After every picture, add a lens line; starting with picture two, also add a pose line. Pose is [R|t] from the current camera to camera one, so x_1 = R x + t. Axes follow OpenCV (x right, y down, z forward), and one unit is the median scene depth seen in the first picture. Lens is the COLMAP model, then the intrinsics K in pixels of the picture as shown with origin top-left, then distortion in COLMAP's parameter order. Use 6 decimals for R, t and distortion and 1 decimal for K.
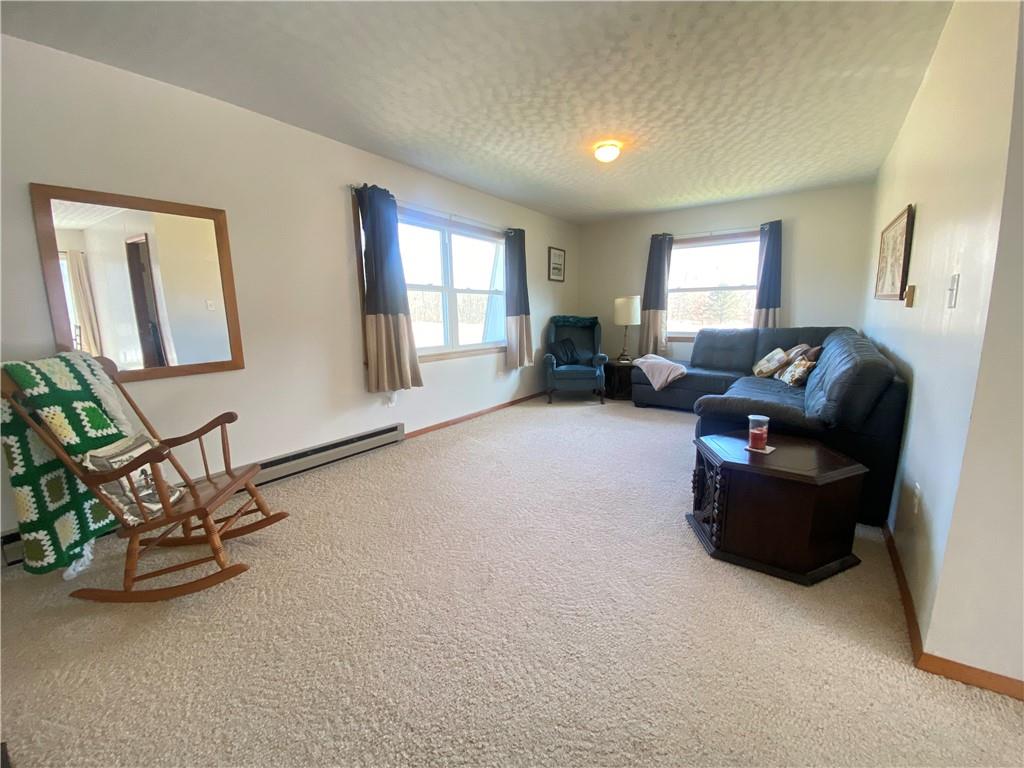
lens RADIAL K [[410.4, 0, 512.0], [0, 410.4, 384.0], [0, 0, 1]] dist [0.014393, -0.018254]
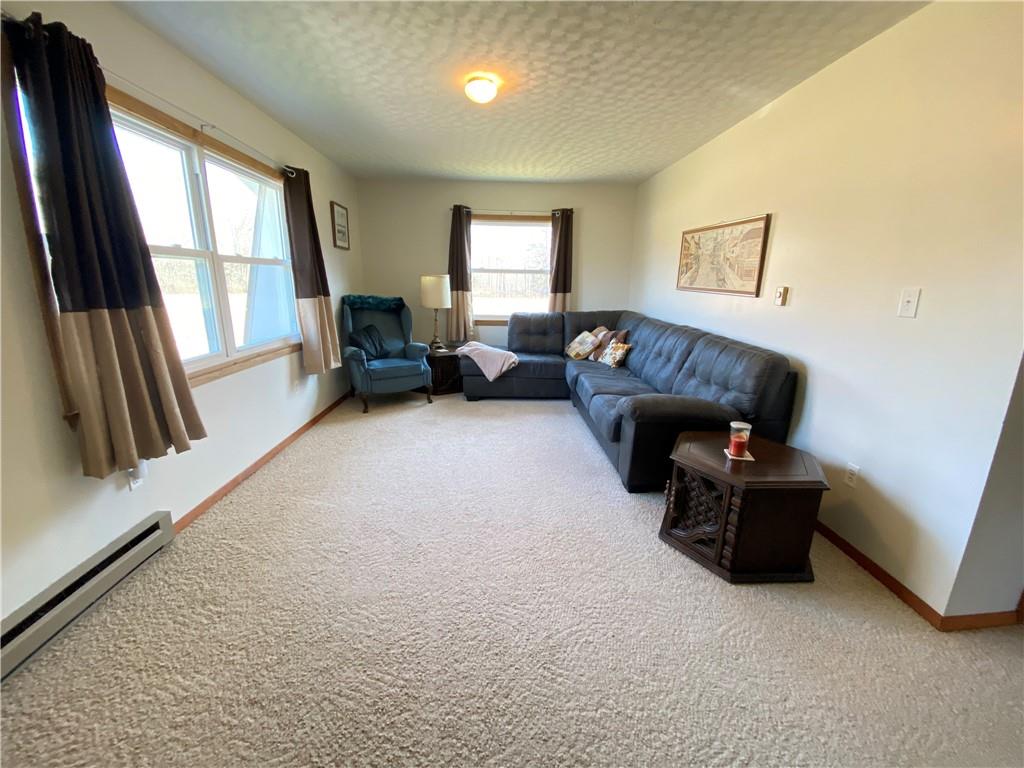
lens RADIAL K [[409.9, 0, 512.0], [0, 409.9, 384.0], [0, 0, 1]] dist [0.036730, -0.032378]
pose [[0.783831, -0.123219, 0.608626, -0.178219], [0.079061, 0.991941, 0.099002, -0.067836], [-0.615920, -0.029482, 0.787257, 0.248113]]
